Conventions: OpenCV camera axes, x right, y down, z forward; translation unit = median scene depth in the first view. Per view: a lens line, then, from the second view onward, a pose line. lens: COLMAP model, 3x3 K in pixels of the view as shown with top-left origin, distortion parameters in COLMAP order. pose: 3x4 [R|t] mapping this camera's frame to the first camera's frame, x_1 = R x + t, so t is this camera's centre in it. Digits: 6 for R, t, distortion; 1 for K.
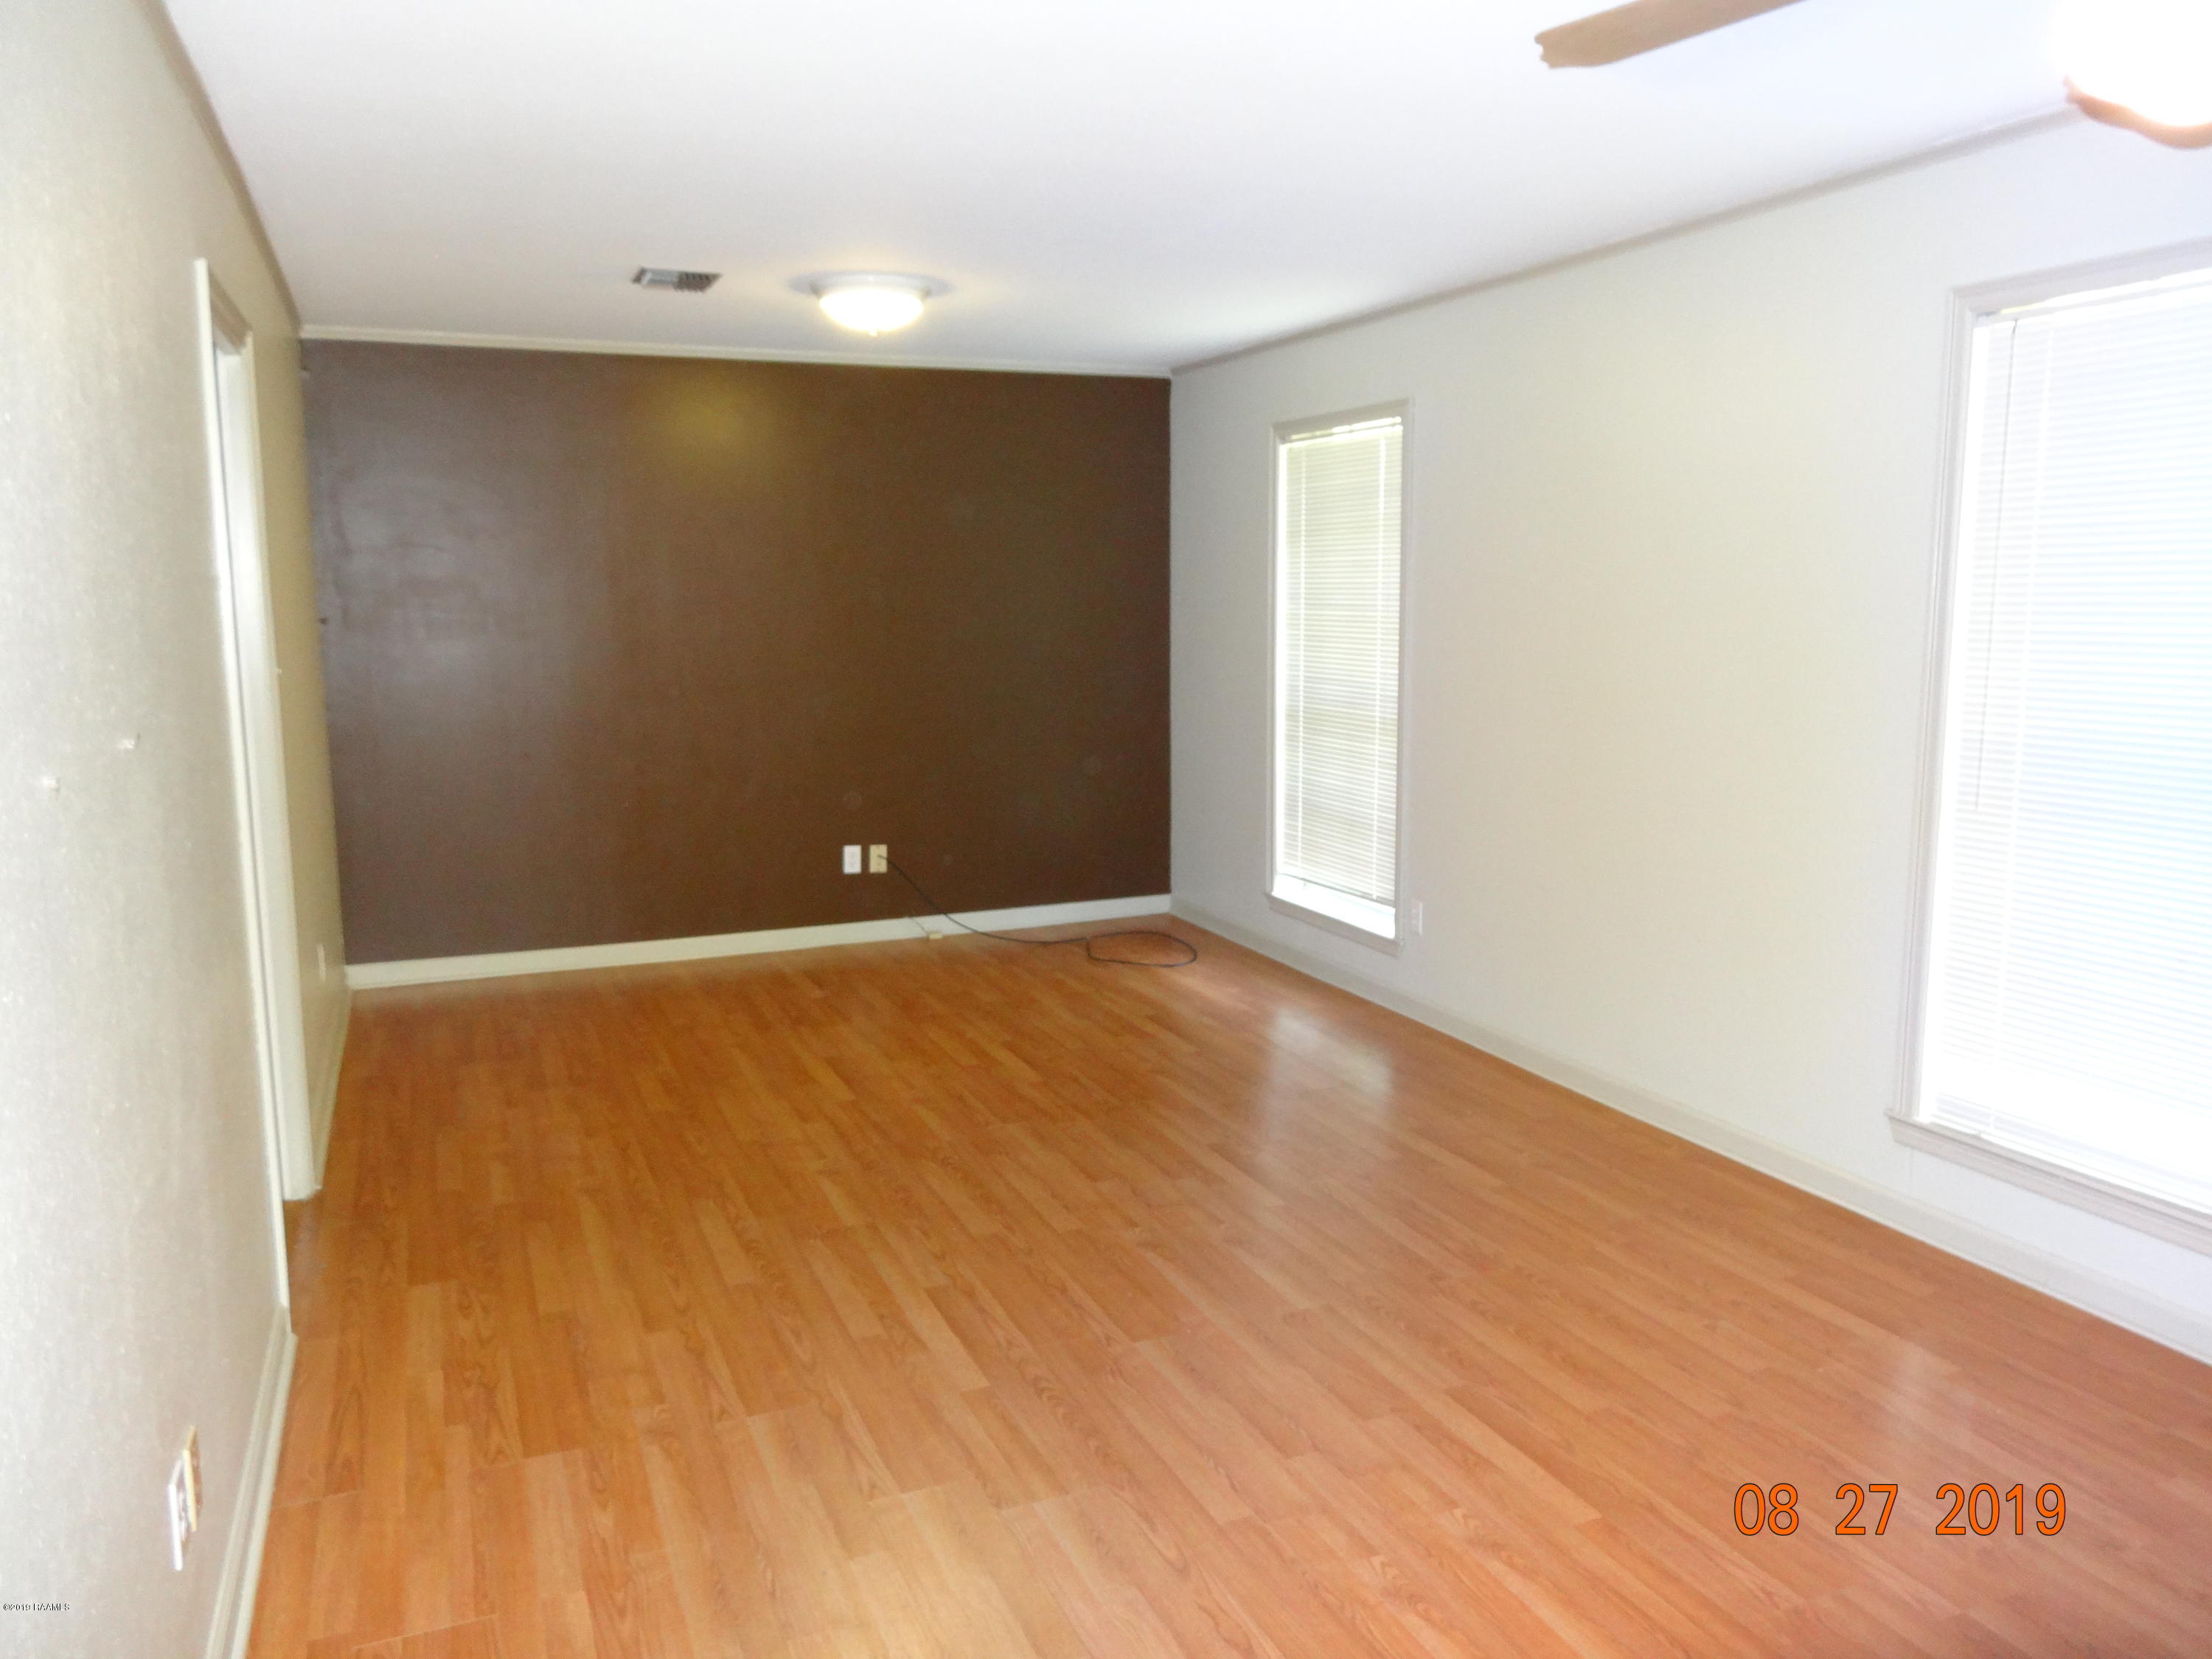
lens RADIAL K [[1624.3, 0, 1107.6], [0, 1624.3, 829.5], [0, 0, 1]] dist [0.000002, -0.004388]
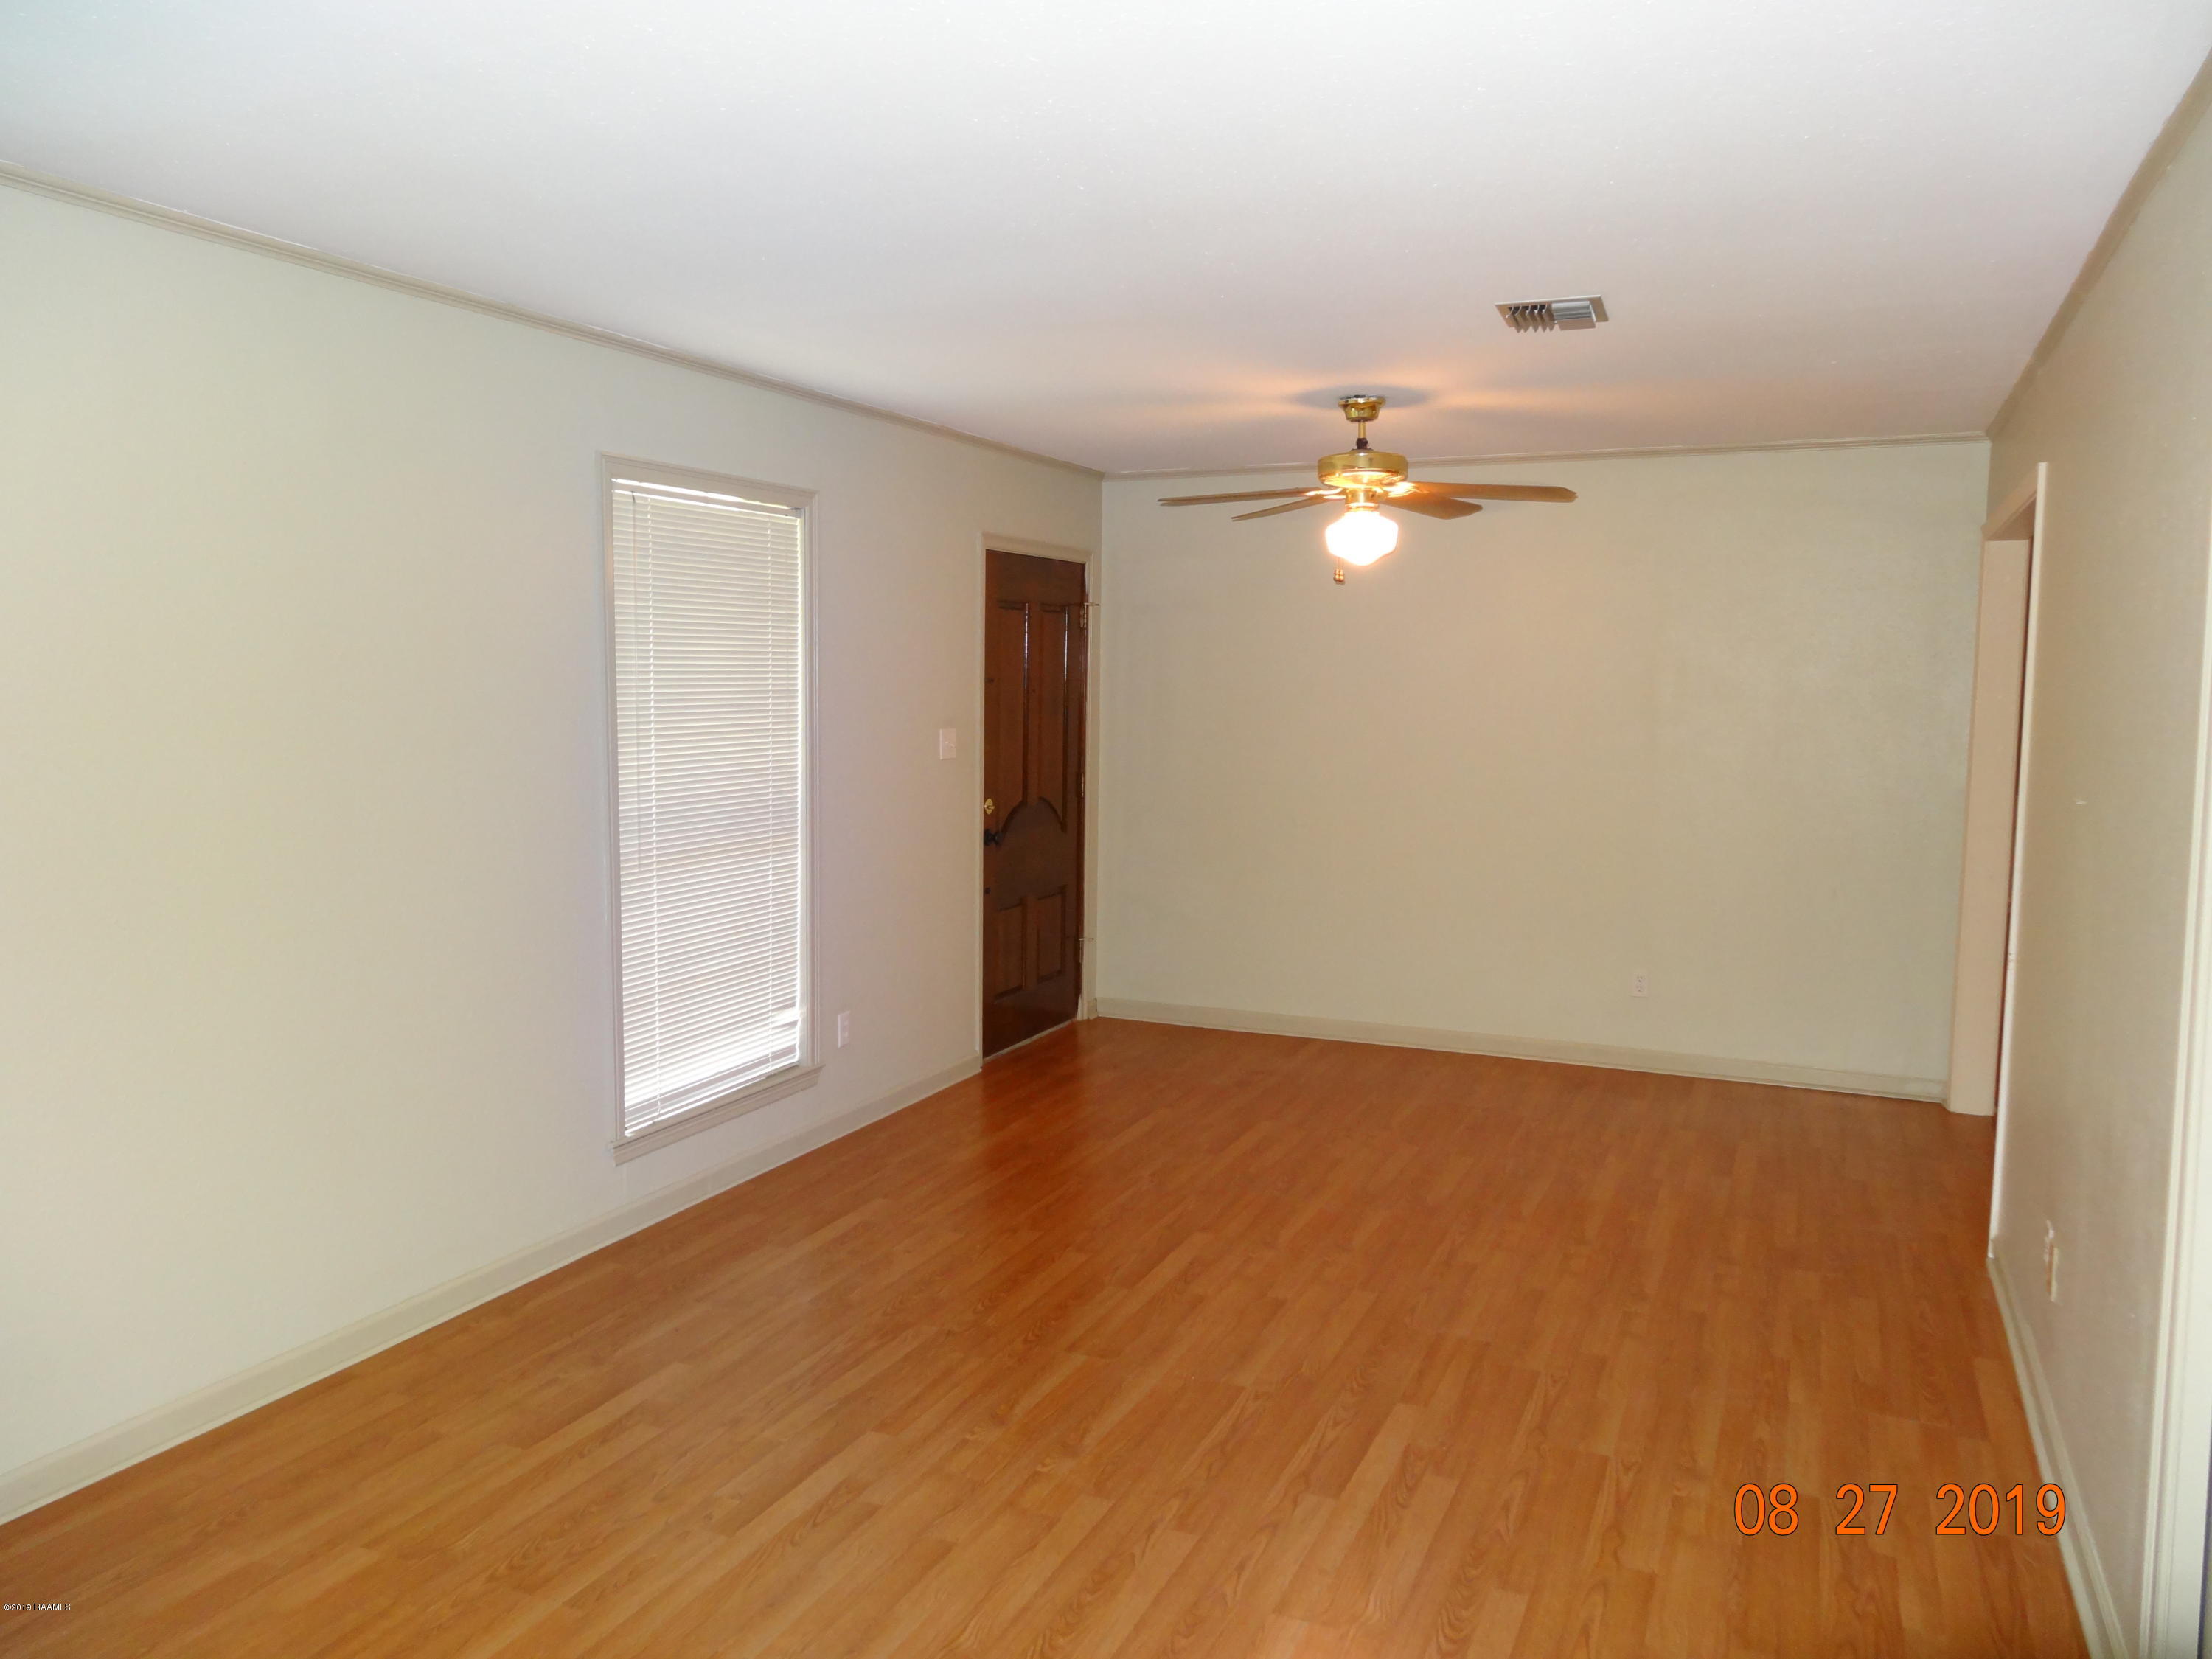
lens RADIAL K [[1624.3, 0, 1104.7], [0, 1624.3, 827.4], [0, 0, 1]] dist [0.000002, -0.004388]
pose [[-0.686109, -0.066815, 0.724424, -0.737434], [0.105691, 0.976054, 0.190124, -0.290550], [-0.719781, 0.207011, -0.662618, 1.843822]]
